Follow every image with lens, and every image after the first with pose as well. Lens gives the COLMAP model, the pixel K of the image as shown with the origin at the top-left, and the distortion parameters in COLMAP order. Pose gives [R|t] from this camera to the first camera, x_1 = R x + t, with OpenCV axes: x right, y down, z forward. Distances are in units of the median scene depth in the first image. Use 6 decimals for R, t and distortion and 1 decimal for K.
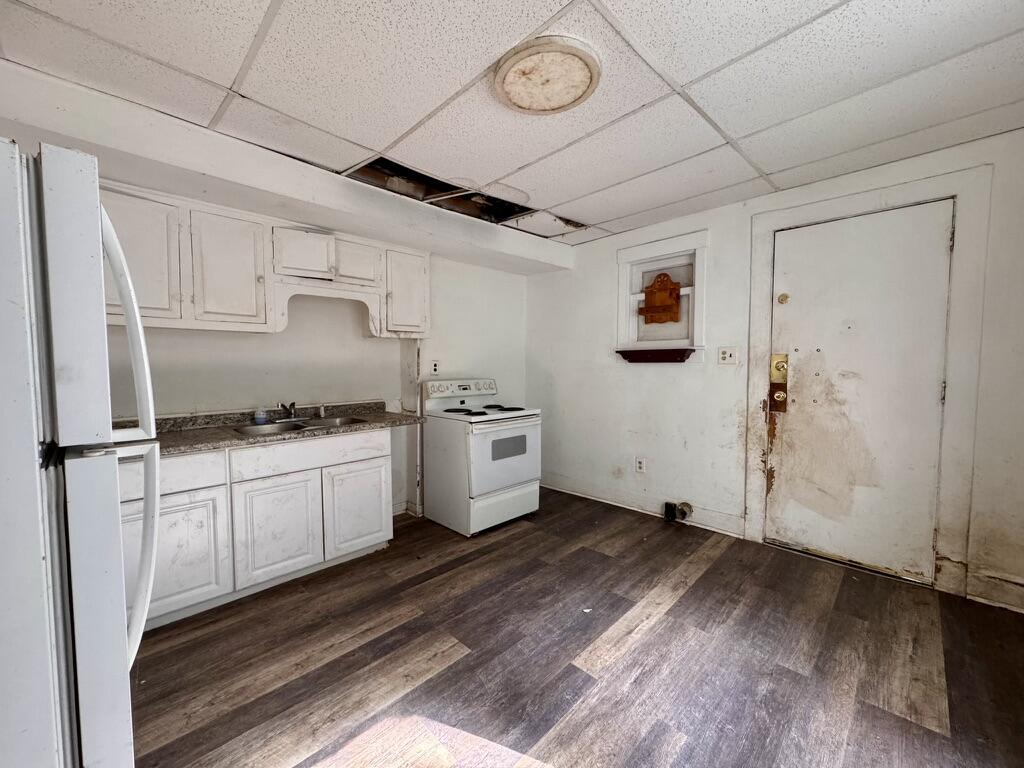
lens RADIAL K [[410.0, 0, 510.3], [0, 410.0, 383.6], [0, 0, 1]] dist [-0.003652, 0.000295]
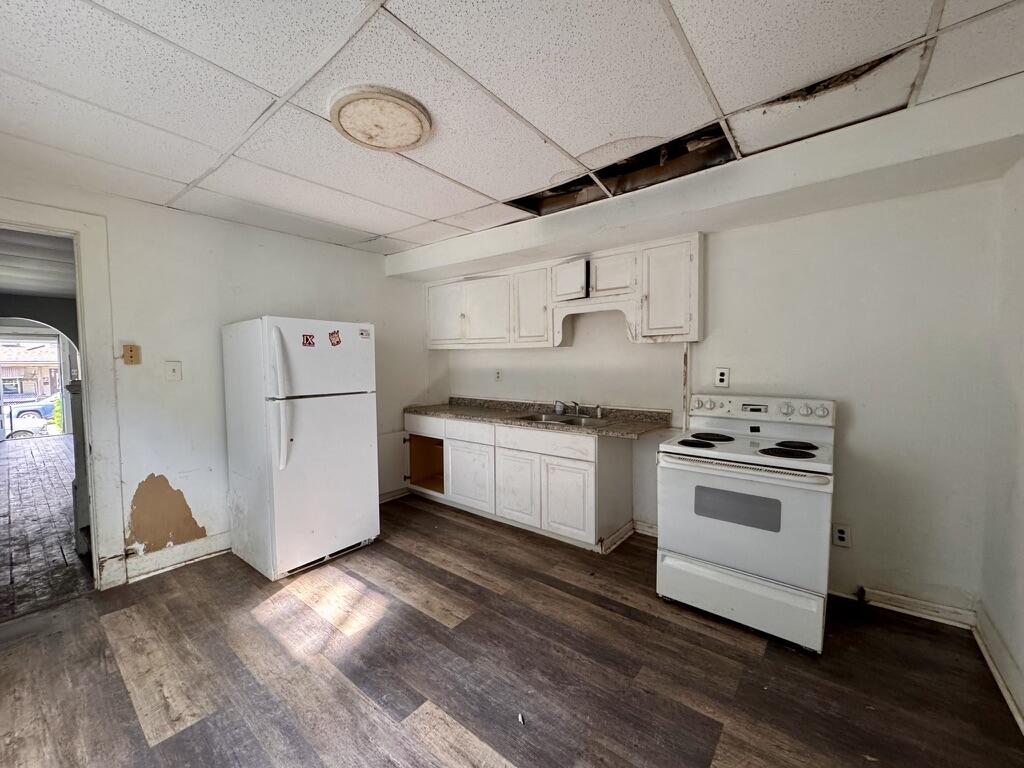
lens RADIAL K [[410.0, 0, 512.8], [0, 410.0, 382.7], [0, 0, 1]] dist [-0.003652, 0.000295]
pose [[0.104174, 0.051501, -0.993225, 0.758713], [-0.045832, 0.997846, 0.046933, -0.066923], [0.993503, 0.040632, 0.106310, 0.762041]]
